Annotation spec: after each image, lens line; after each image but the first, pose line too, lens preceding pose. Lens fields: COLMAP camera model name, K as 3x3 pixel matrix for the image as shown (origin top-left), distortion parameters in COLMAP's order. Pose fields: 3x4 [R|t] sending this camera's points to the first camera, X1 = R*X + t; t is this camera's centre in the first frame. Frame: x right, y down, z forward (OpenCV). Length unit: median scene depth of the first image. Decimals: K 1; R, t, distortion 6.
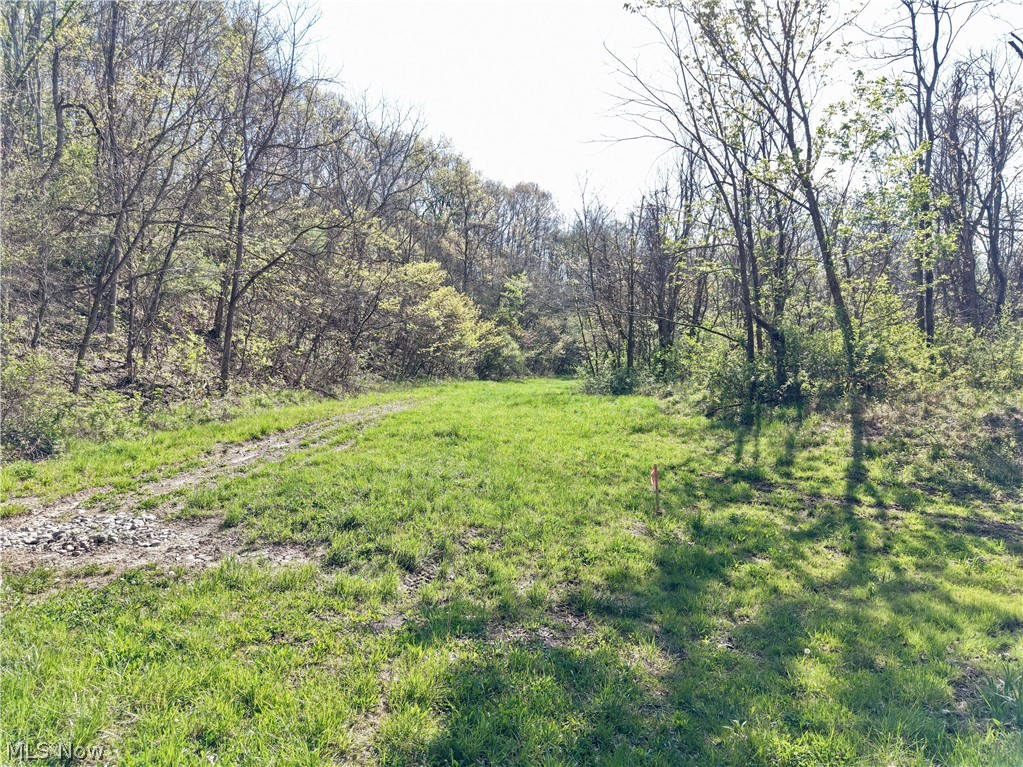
lens RADIAL K [[698.6, 0, 511.1], [0, 698.6, 382.2], [0, 0, 1]] dist [0.039070, -0.004901]
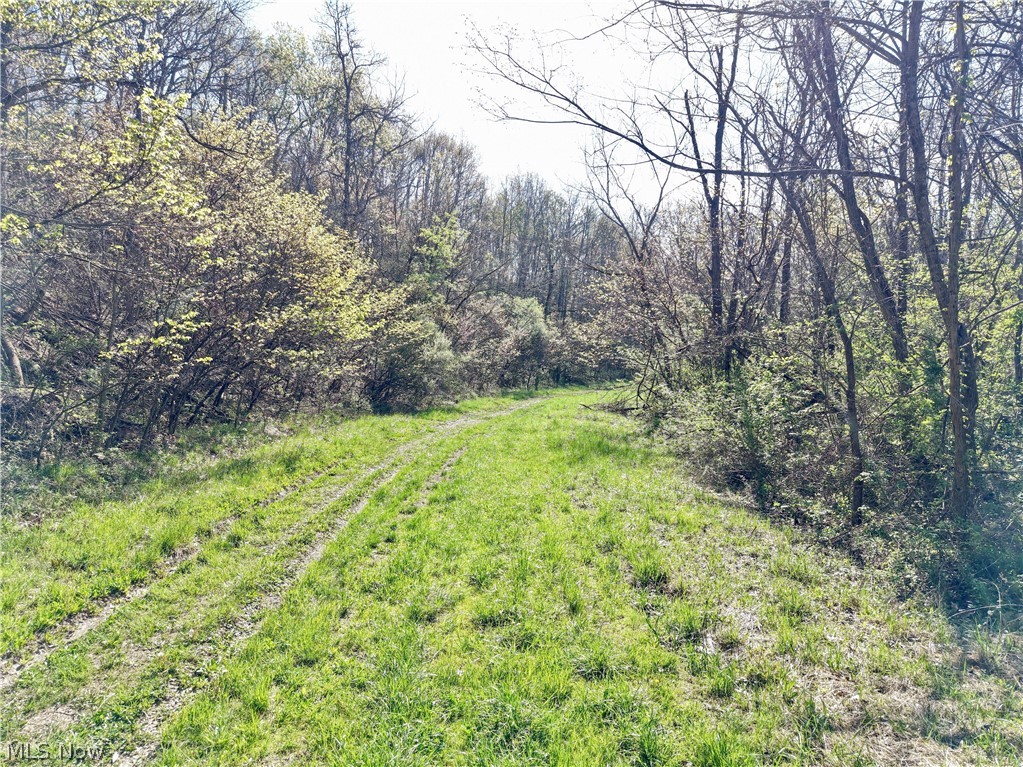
lens RADIAL K [[698.6, 0, 513.1], [0, 698.6, 383.1], [0, 0, 1]] dist [0.039070, -0.004901]
pose [[0.990153, -0.007357, 0.139795, -0.016616], [0.007394, 0.999973, 0.000256, -0.020050], [-0.139793, 0.000780, 0.990180, 0.468047]]
